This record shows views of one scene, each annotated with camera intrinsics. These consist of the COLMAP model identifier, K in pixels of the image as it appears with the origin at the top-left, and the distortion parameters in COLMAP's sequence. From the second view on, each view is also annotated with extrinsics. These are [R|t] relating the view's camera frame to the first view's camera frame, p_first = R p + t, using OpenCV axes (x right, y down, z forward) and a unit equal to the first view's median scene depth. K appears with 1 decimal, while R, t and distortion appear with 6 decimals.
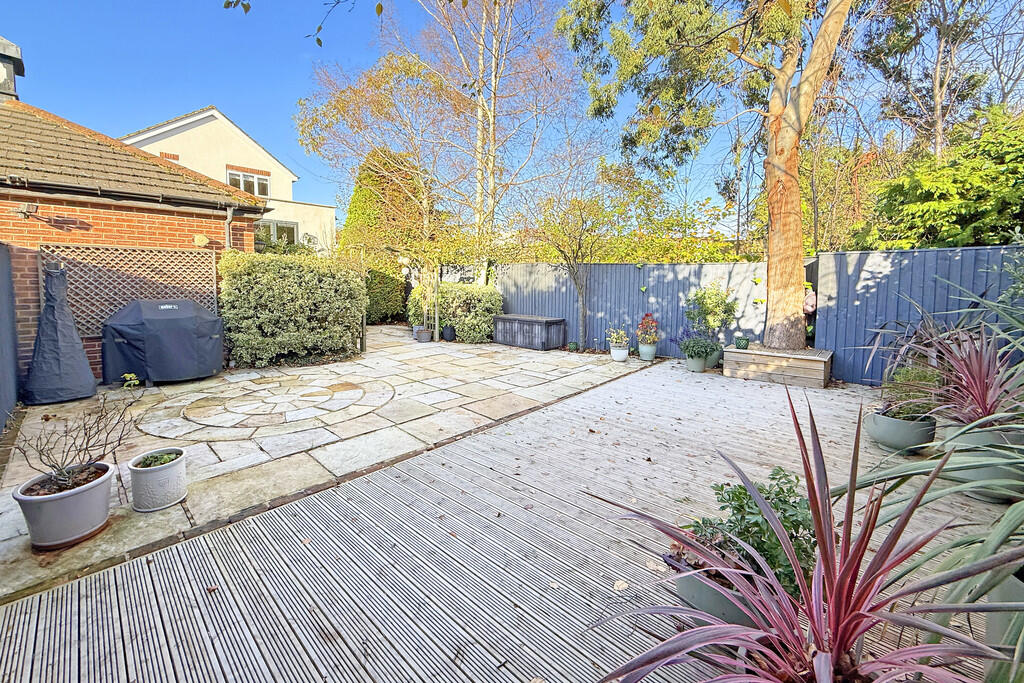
lens RADIAL K [[412.4, 0, 499.1], [0, 412.4, 306.5], [0, 0, 1]] dist [0.002645, 0.000082]
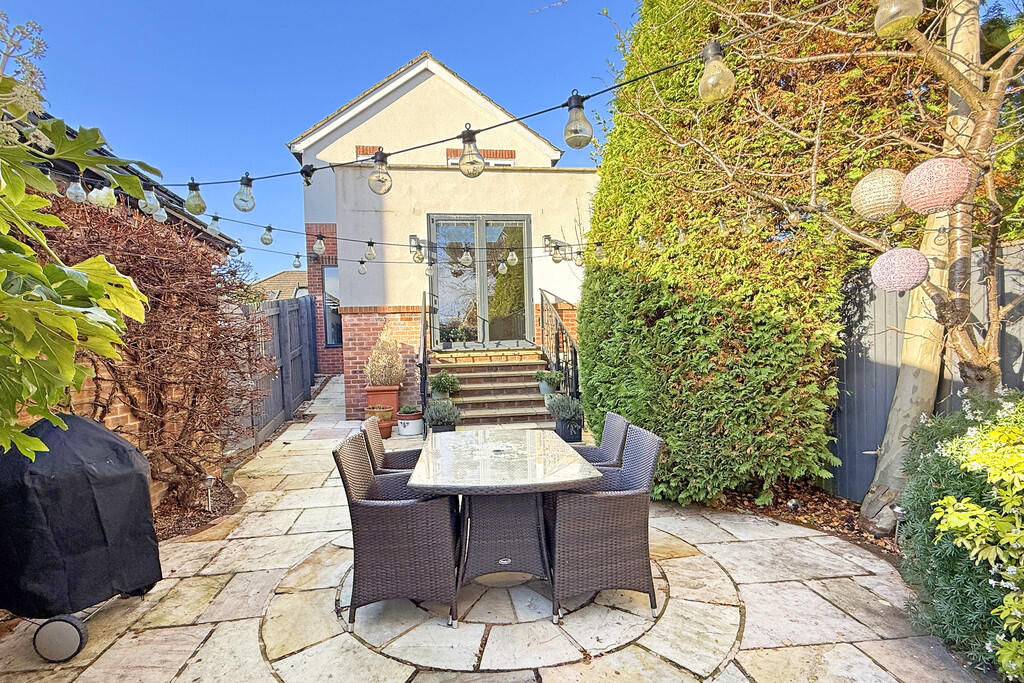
lens RADIAL K [[524.1, 0, 511.0], [0, 524.1, 350.2], [0, 0, 1]] dist [0.003127, 0.001378]
pose [[0.790177, -0.021996, -0.612483, -0.349327], [-0.006265, 0.999014, -0.043961, -0.071636], [0.612846, 0.038574, 0.789260, 1.183266]]
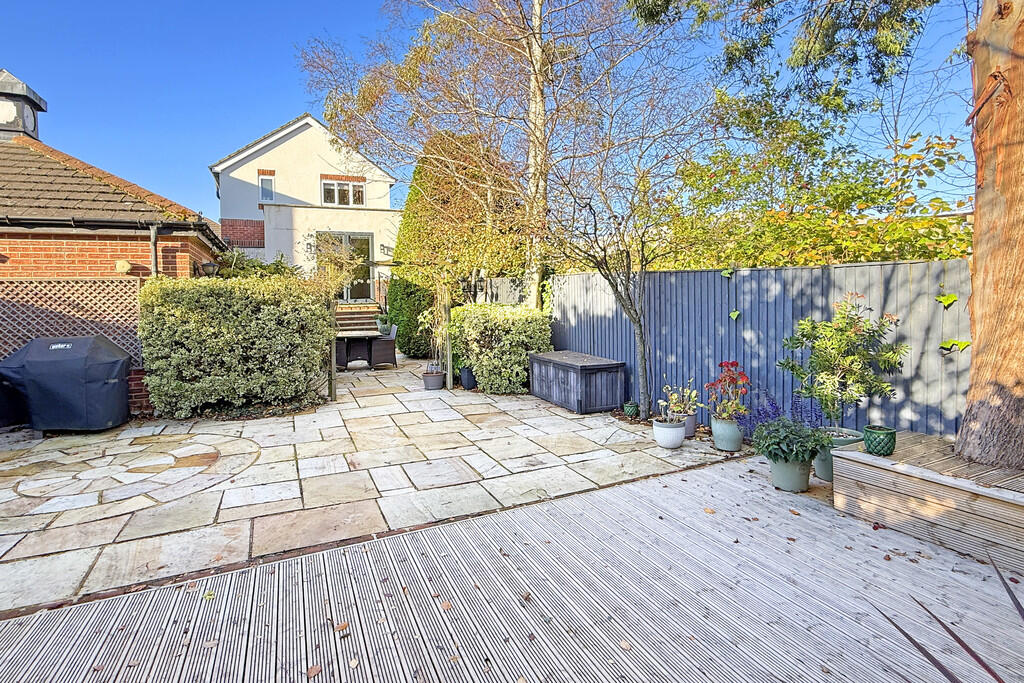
lens RADIAL K [[524.1, 0, 506.7], [0, 524.1, 303.3], [0, 0, 1]] dist [0.003127, 0.001378]
pose [[0.922395, -0.017594, -0.385848, 0.377675], [0.001813, 0.999148, -0.041227, -0.032638], [0.386244, 0.037328, 0.921641, 0.267069]]
